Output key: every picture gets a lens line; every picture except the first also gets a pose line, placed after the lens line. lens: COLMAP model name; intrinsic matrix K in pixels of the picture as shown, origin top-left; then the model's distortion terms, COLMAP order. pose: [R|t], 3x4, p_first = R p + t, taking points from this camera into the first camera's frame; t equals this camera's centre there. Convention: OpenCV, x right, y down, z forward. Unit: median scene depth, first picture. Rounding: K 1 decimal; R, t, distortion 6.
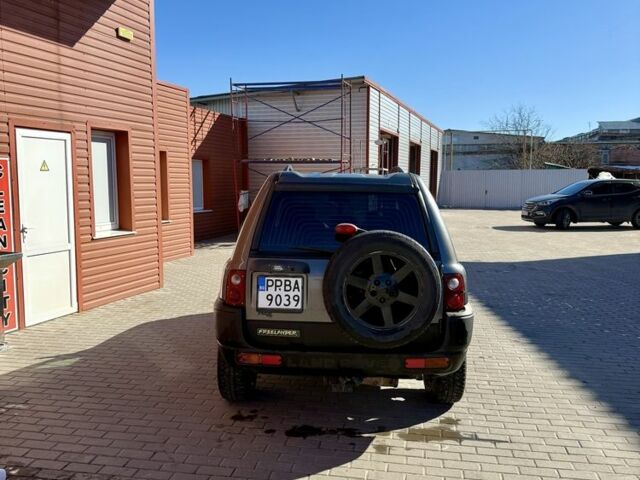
lens RADIAL K [[590.1, 0, 322.0], [0, 590.1, 241.1], [0, 0, 1]] dist [0.146327, -0.258314]
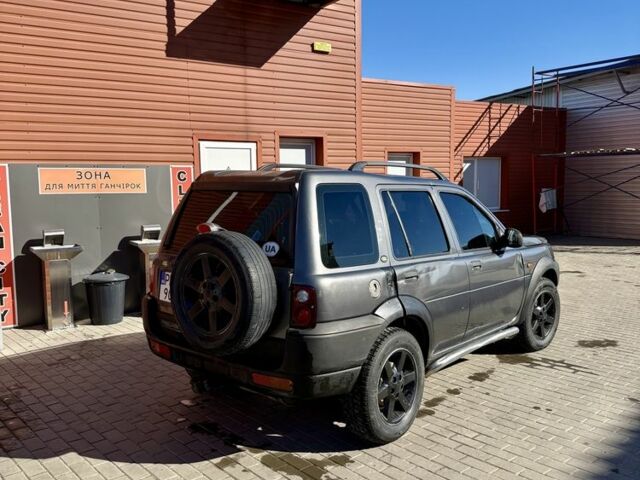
lens RADIAL K [[588.3, 0, 320.0], [0, 588.3, 240.0], [0, 0, 1]] dist [0.158661, -0.327640]
pose [[0.776352, 0.046310, -0.628597, 0.413793], [-0.046870, 0.998778, 0.015694, -0.013404], [0.628555, 0.017278, 0.777573, 0.184495]]
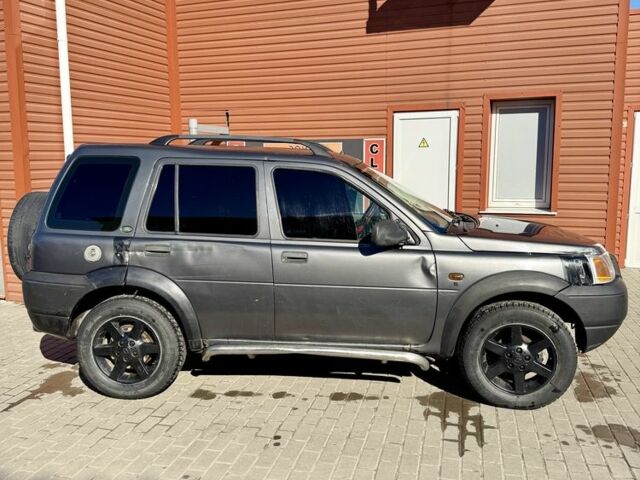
lens RADIAL K [[590.1, 0, 322.0], [0, 590.1, 241.1], [0, 0, 1]] dist [0.146327, -0.258314]
pose [[-0.063385, 0.135104, -0.988802, 0.673398], [-0.095309, 0.985446, 0.140755, -0.076709], [0.993428, 0.103163, -0.049586, 0.839010]]
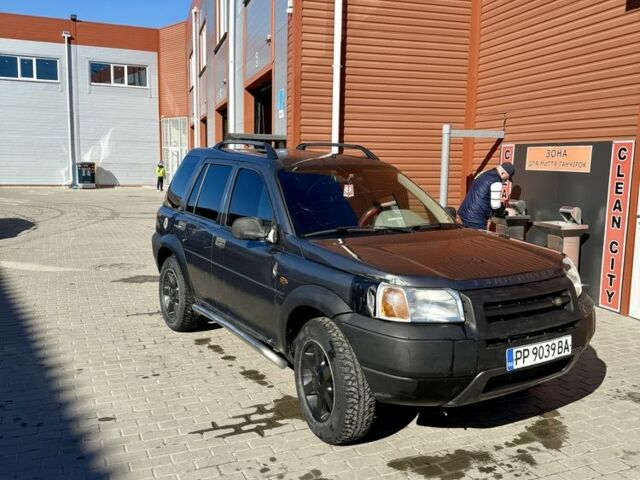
lens RADIAL K [[590.1, 0, 322.0], [0, 590.1, 241.1], [0, 0, 1]] dist [0.146327, -0.258314]
pose [[-0.832439, 0.055614, -0.551318, 0.406711], [-0.077056, 0.973665, 0.214565, -0.131431], [0.548732, 0.221095, -0.806232, 1.368269]]
